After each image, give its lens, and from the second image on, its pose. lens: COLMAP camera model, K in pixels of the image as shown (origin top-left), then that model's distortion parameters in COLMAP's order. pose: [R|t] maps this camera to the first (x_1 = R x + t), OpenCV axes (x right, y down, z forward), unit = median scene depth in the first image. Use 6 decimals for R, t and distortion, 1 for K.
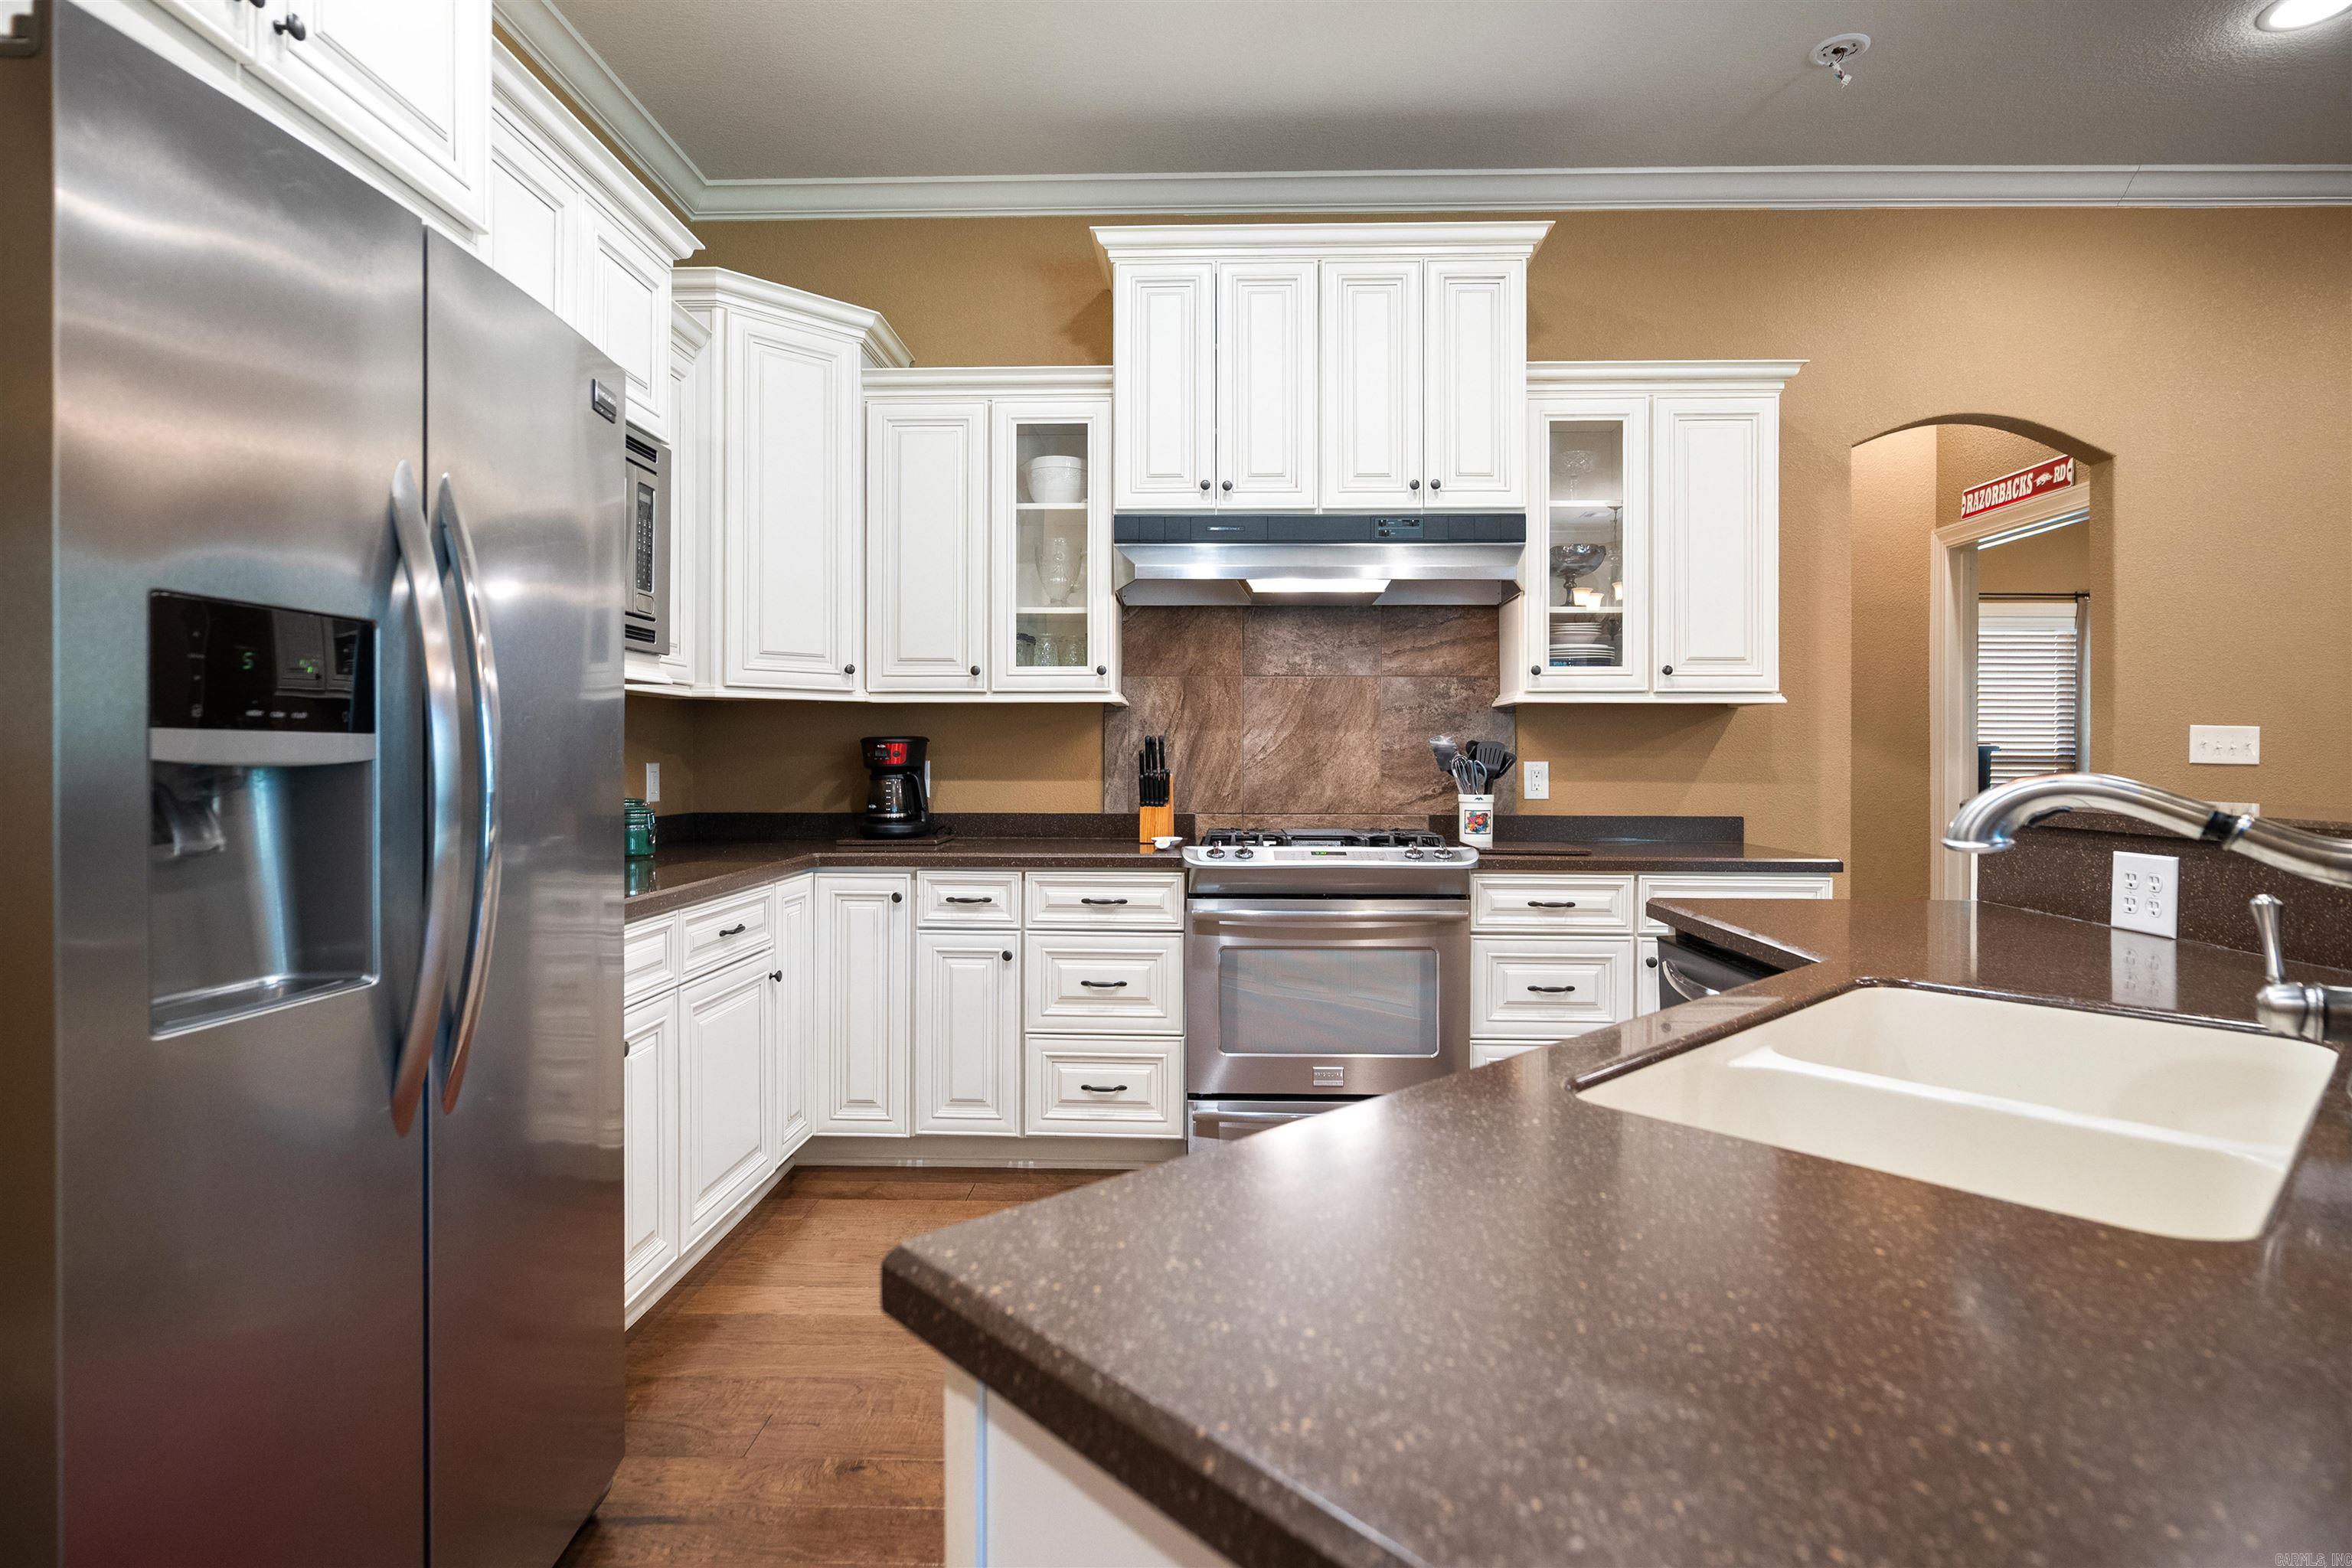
lens RADIAL K [[1176.4, 0, 1185.6], [0, 1176.4, 757.1], [0, 0, 1]] dist [-0.010843, 0.004381]
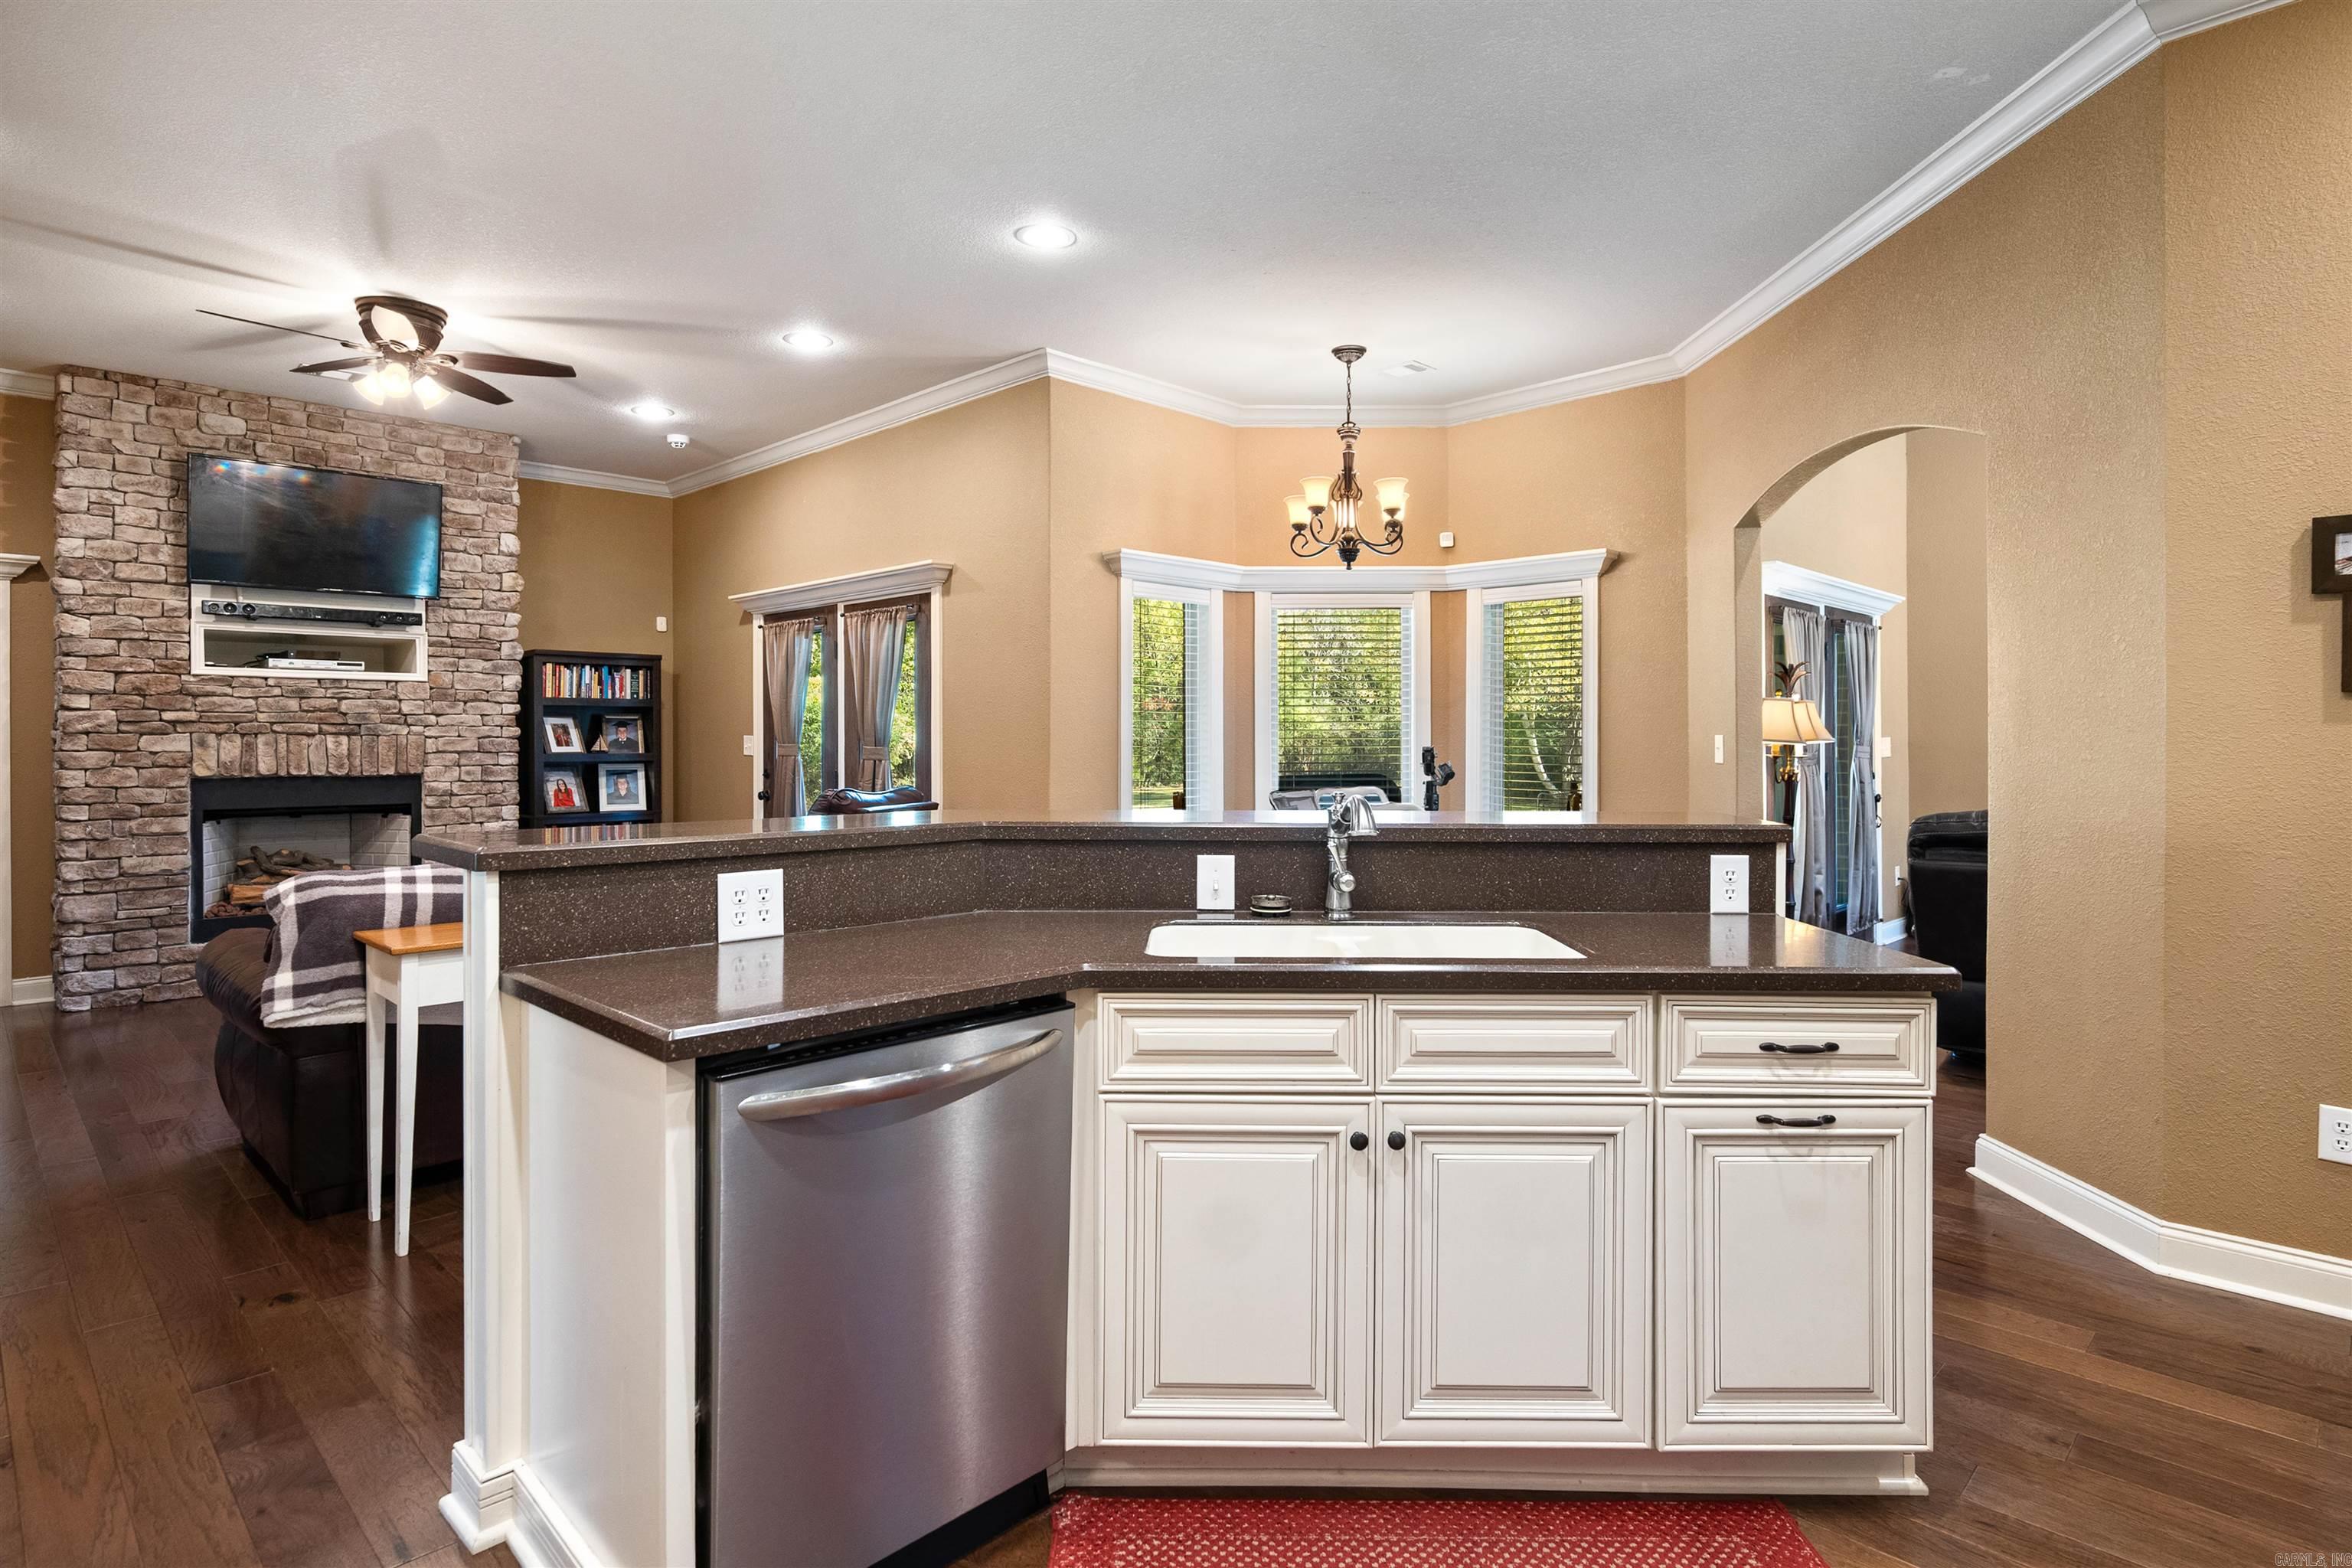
lens RADIAL K [[1231.5, 0, 1179.1], [0, 1231.5, 742.5], [0, 0, 1]] dist [0.003235, 0.000081]
pose [[-0.731408, -0.005431, 0.681918, -0.173688], [-0.000837, 0.999975, 0.007067, -0.028865], [-0.681940, 0.004598, -0.731394, 0.830587]]
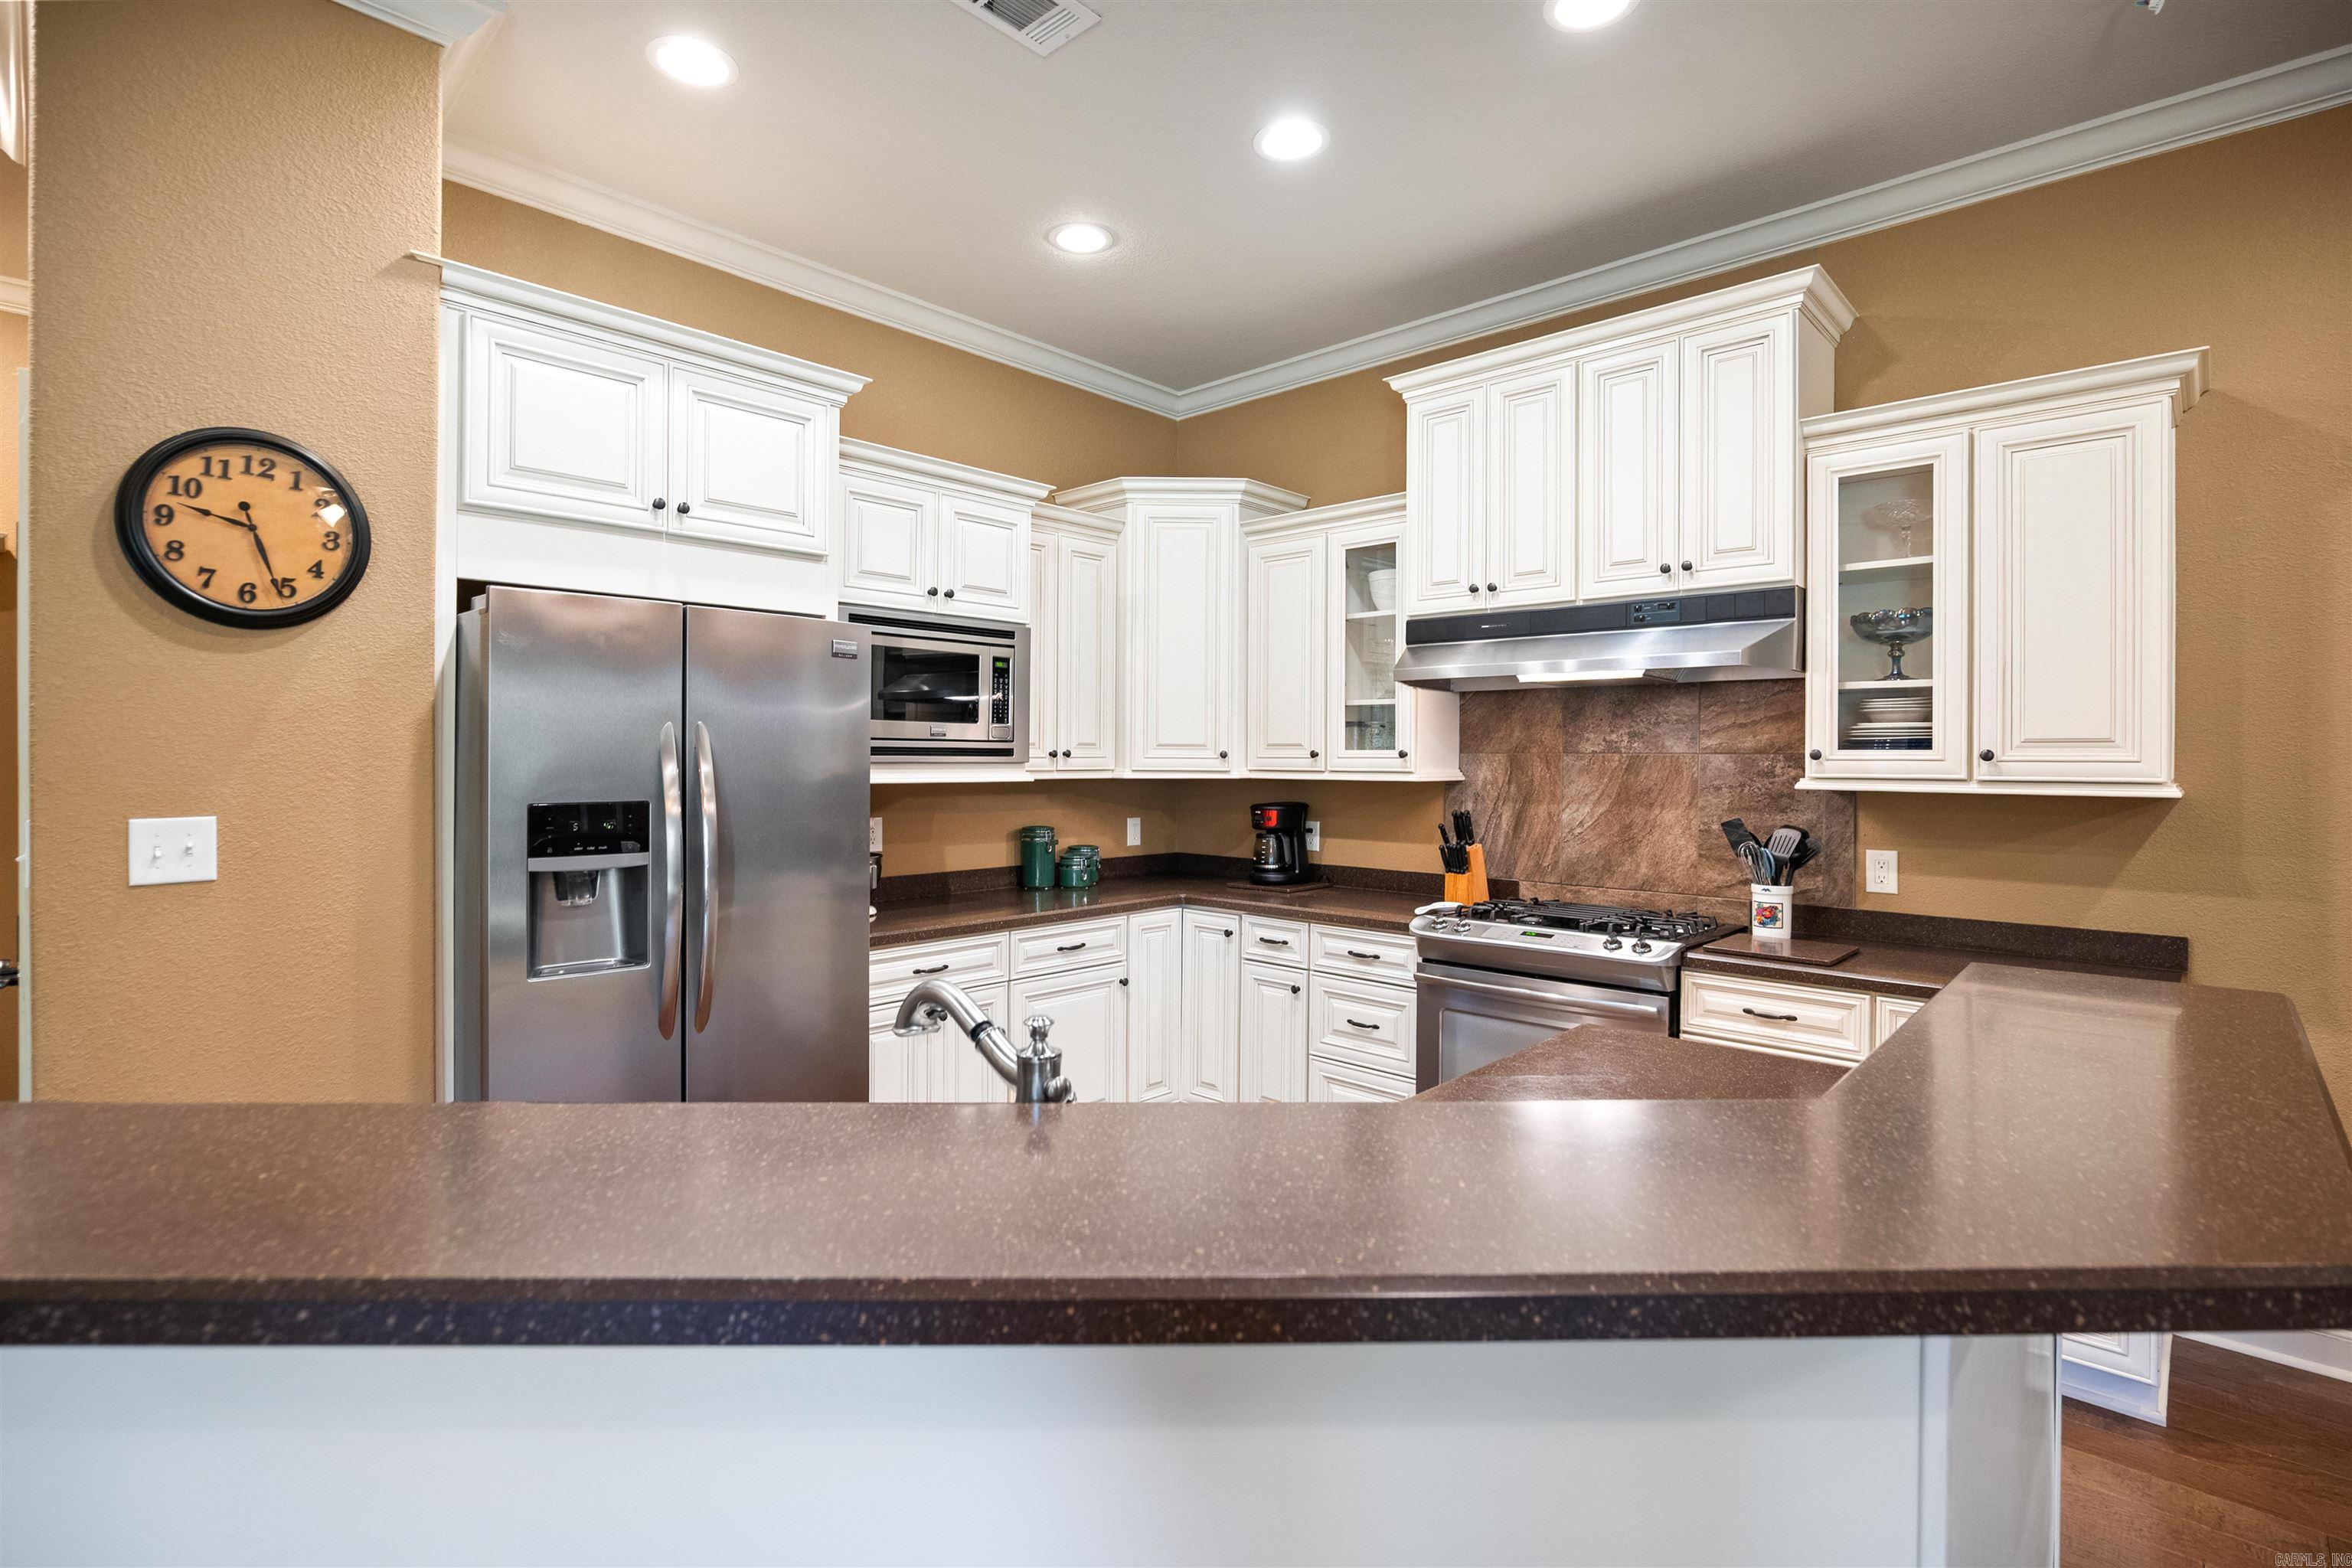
lens RADIAL K [[1115.7, 0, 1188.1], [0, 1115.7, 753.8], [0, 0, 1]] dist [-0.019519, 0.007143]
pose [[0.753706, 0.000150, -0.657211, 0.491204], [-0.004328, 0.999979, -0.004736, -0.067854], [0.657197, 0.006414, 0.753691, 0.032773]]
